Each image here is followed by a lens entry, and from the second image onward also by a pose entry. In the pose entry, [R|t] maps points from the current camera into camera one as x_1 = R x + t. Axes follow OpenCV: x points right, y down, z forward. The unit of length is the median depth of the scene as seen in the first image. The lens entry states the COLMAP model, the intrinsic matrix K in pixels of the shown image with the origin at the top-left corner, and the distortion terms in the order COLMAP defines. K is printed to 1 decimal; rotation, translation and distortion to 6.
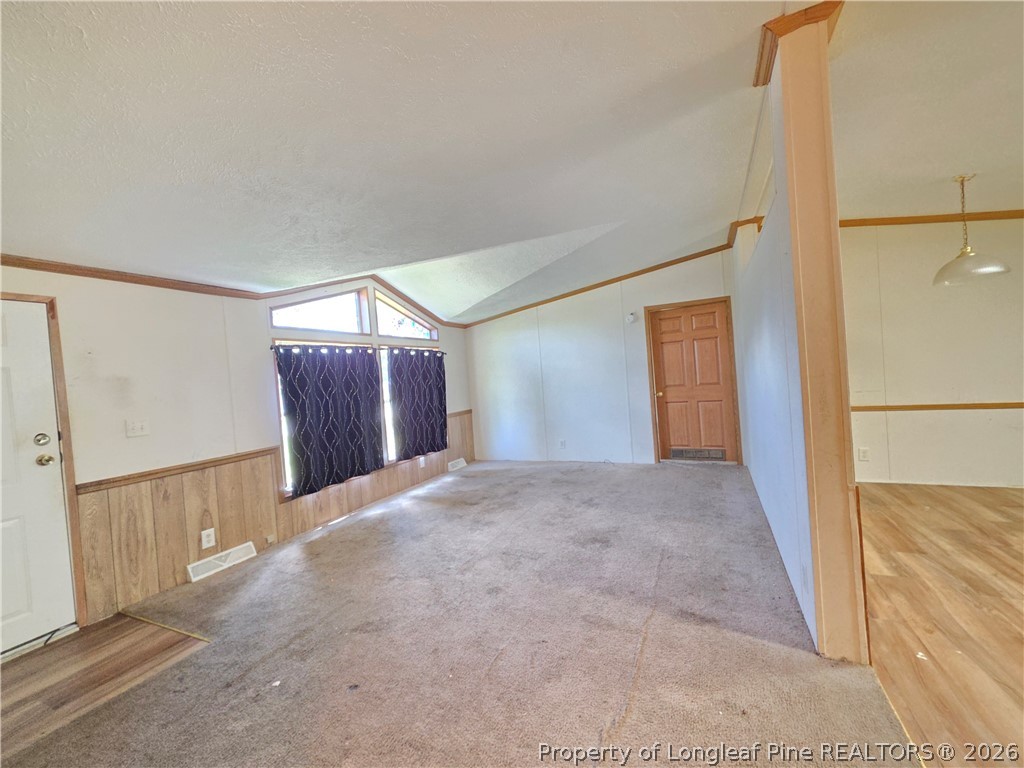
lens RADIAL K [[417.8, 0, 512.0], [0, 417.8, 384.0], [0, 0, 1]] dist [-0.001378, -0.000036]
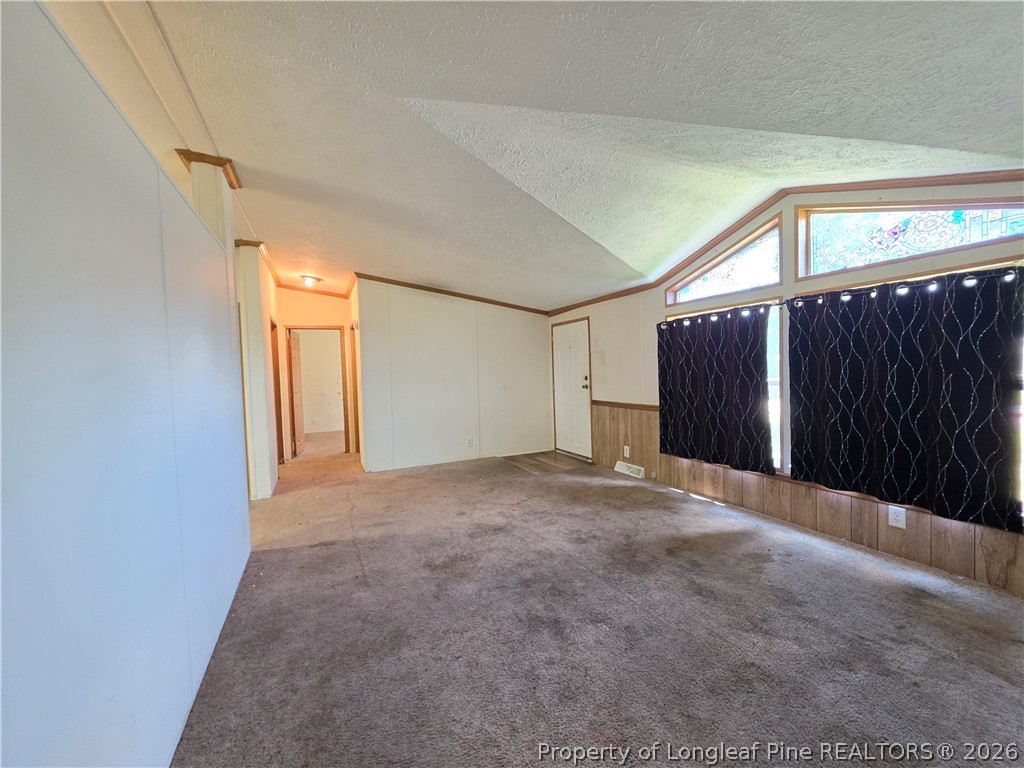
lens RADIAL K [[408.9, 0, 512.0], [0, 408.9, 384.0], [0, 0, 1]] dist [-0.000082, 0.000723]
pose [[-0.632249, 0.120902, -0.765274, 0.648696], [0.063666, 0.992516, 0.104204, -0.071636], [0.772145, 0.017161, -0.635214, 1.484189]]
